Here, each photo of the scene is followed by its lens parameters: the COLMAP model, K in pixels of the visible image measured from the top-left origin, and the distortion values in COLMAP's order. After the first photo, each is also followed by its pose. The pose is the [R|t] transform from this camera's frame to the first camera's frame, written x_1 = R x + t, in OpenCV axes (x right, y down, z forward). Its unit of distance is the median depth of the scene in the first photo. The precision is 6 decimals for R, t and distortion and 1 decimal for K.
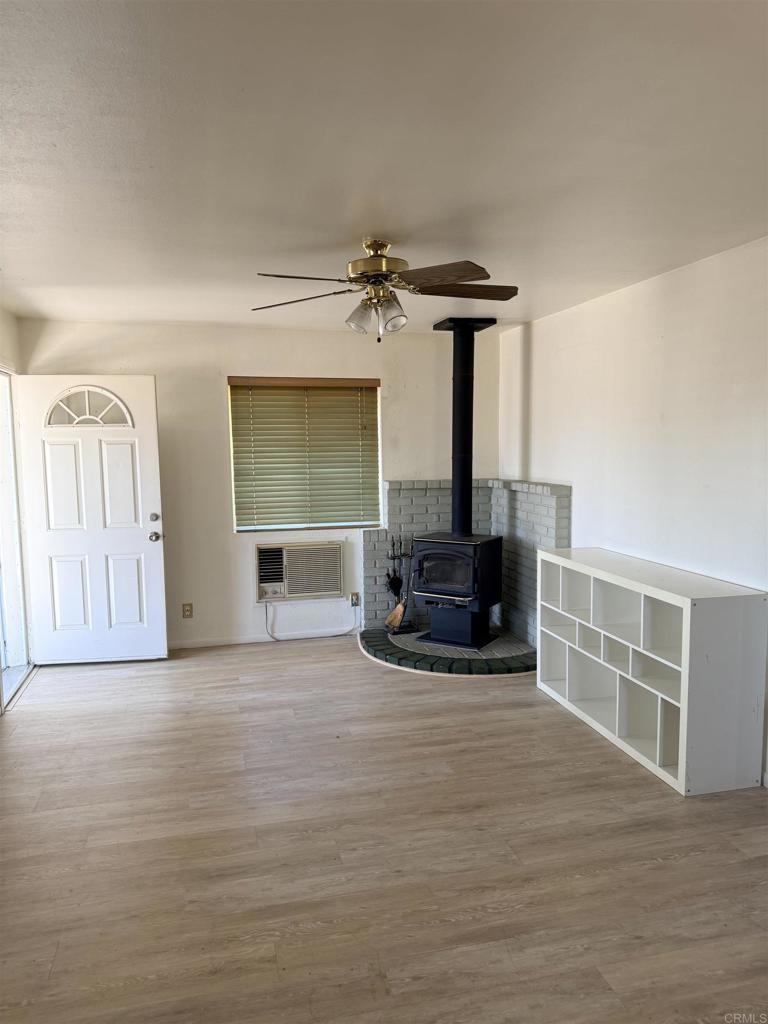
lens RADIAL K [[733.6, 0, 380.8], [0, 733.6, 513.6], [0, 0, 1]] dist [-0.007517, -0.006517]
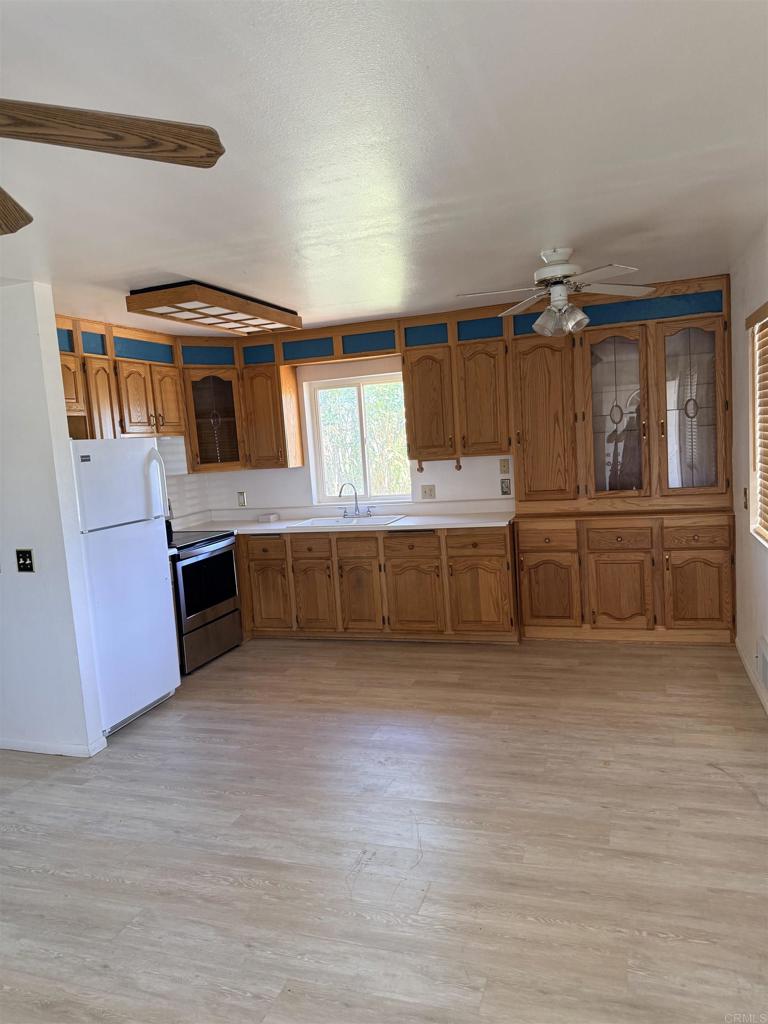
lens RADIAL K [[733.6, 0, 384.7], [0, 733.6, 513.1], [0, 0, 1]] dist [-0.007517, -0.006517]
pose [[-0.840460, 0.005779, 0.541843, -0.623250], [0.126797, 0.974279, 0.186286, -0.163973], [-0.526830, 0.225270, -0.819575, 1.607831]]
